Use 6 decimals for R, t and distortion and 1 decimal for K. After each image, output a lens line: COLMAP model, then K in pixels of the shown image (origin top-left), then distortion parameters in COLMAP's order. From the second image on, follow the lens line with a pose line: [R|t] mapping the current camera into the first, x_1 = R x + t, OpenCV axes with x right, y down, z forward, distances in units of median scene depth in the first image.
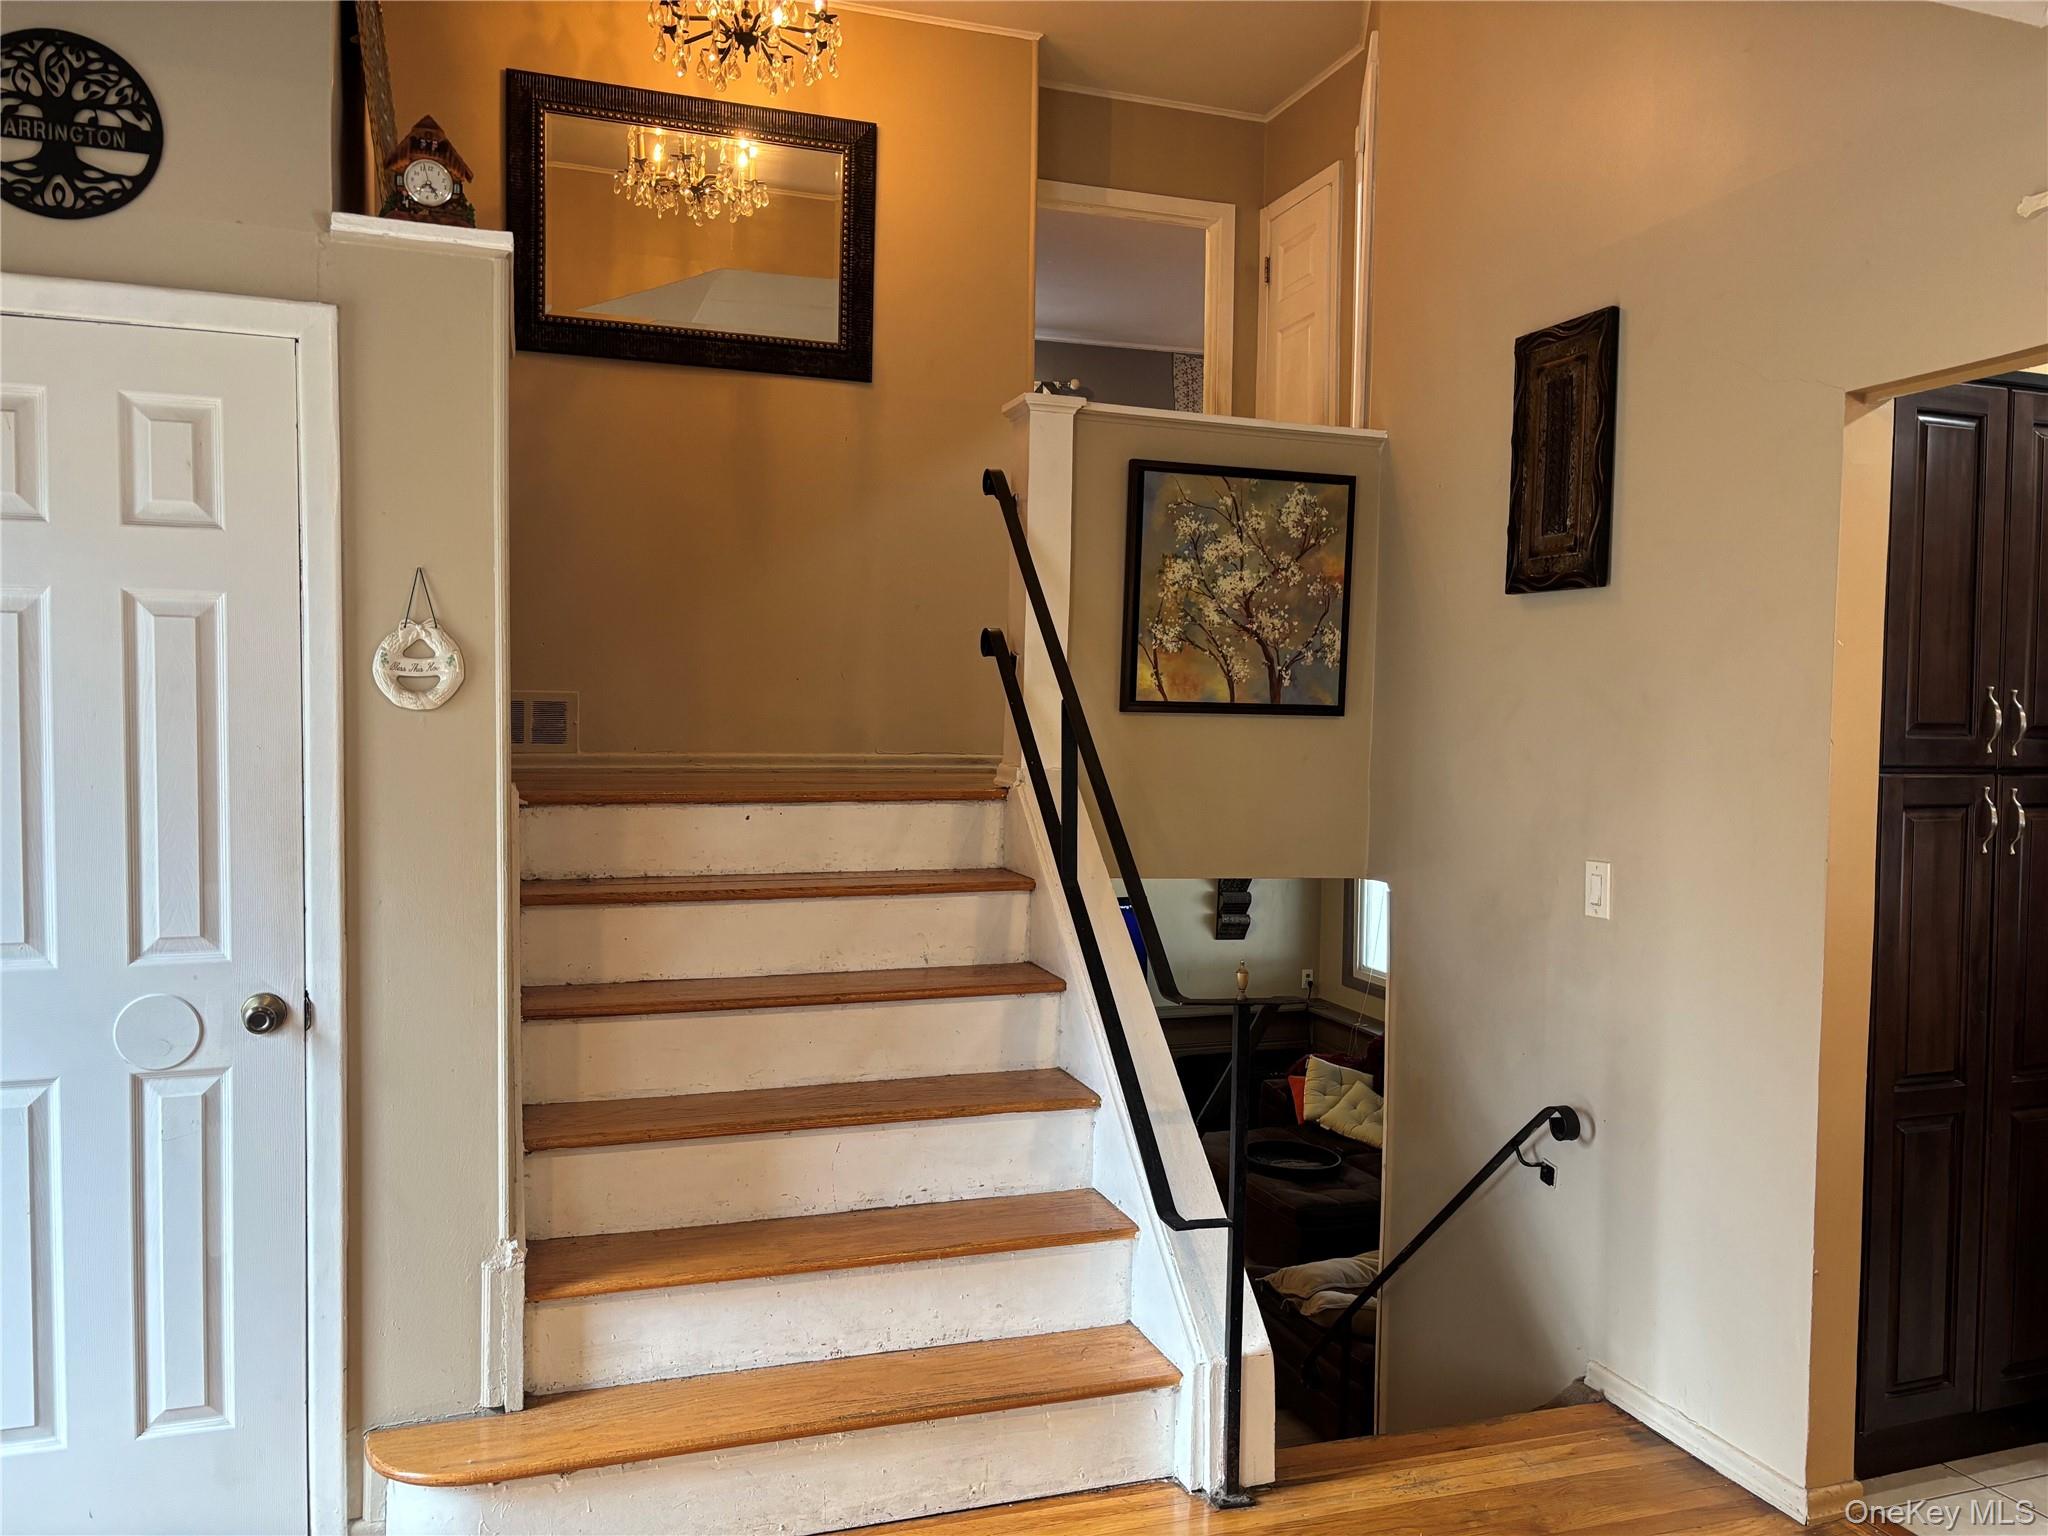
lens RADIAL K [[1533.6, 0, 1021.1], [0, 1533.6, 767.6], [0, 0, 1]] dist [0.029373, -0.001891]
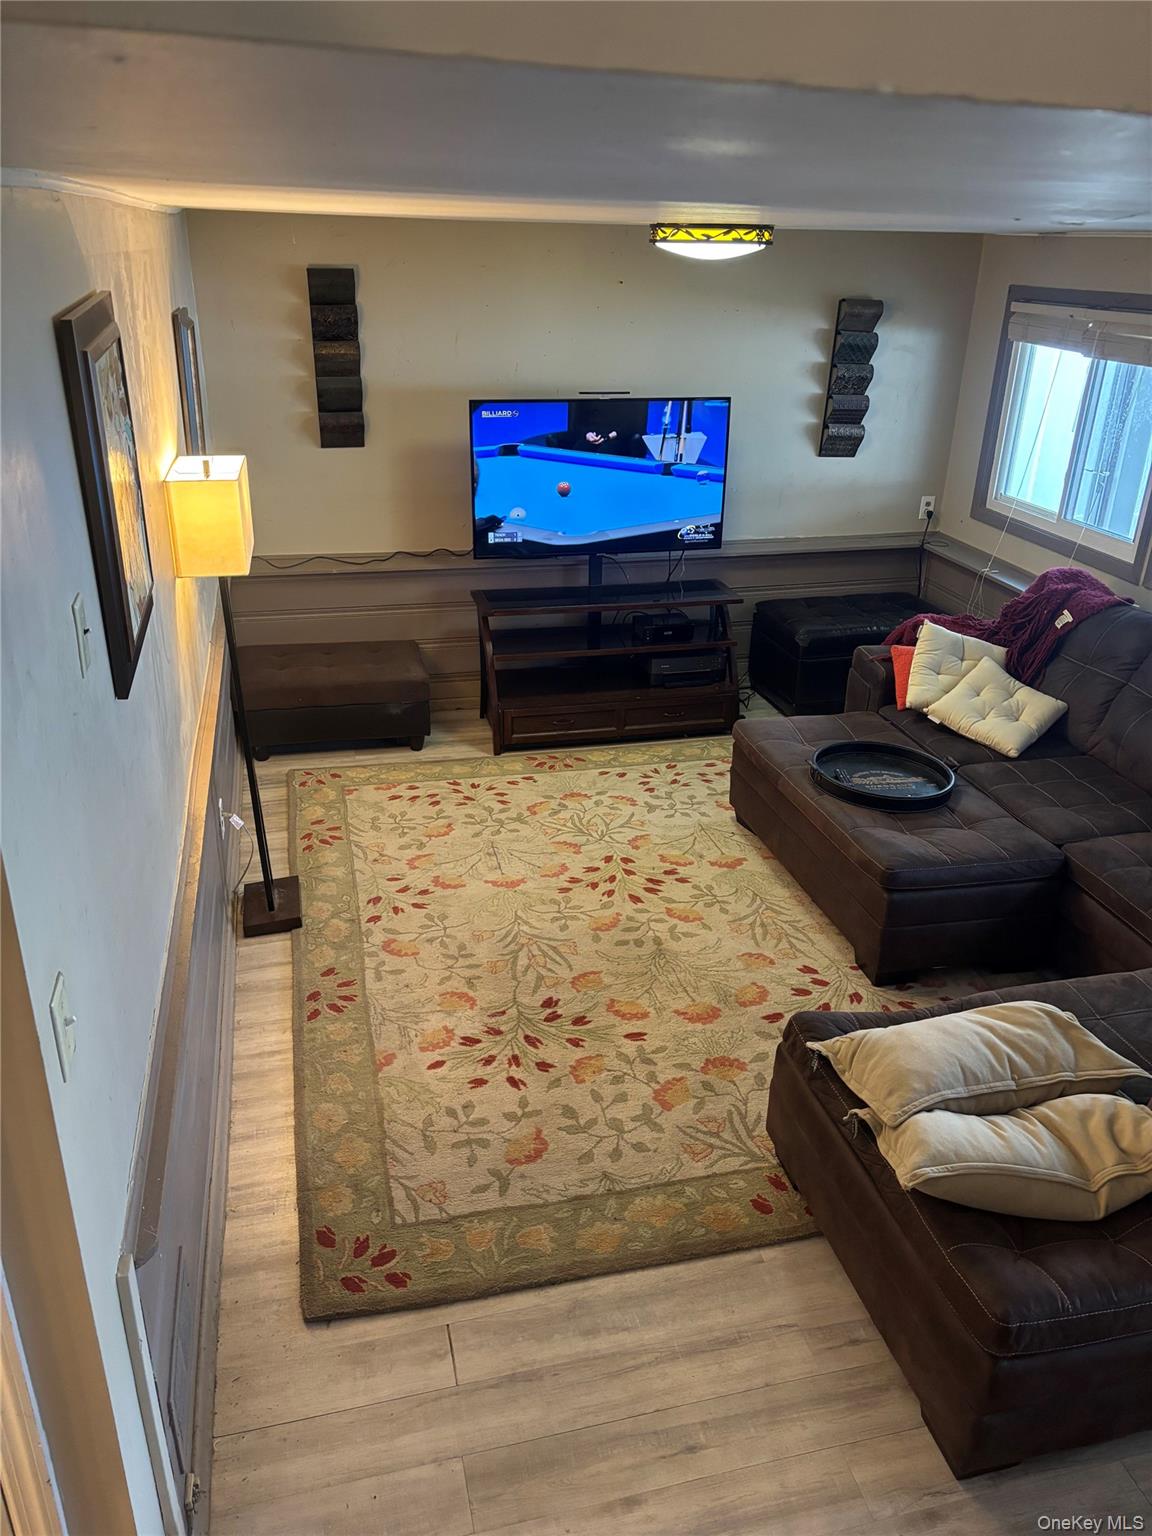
lens RADIAL K [[1150.2, 0, 574.3], [0, 1150.2, 772.0], [0, 0, 1]] dist [0.029373, -0.001891]
pose [[0.995686, 0.048506, -0.079098, 0.065470], [-0.014972, 0.925290, 0.378964, 0.044445], [0.091570, -0.376145, 0.922025, 0.435224]]
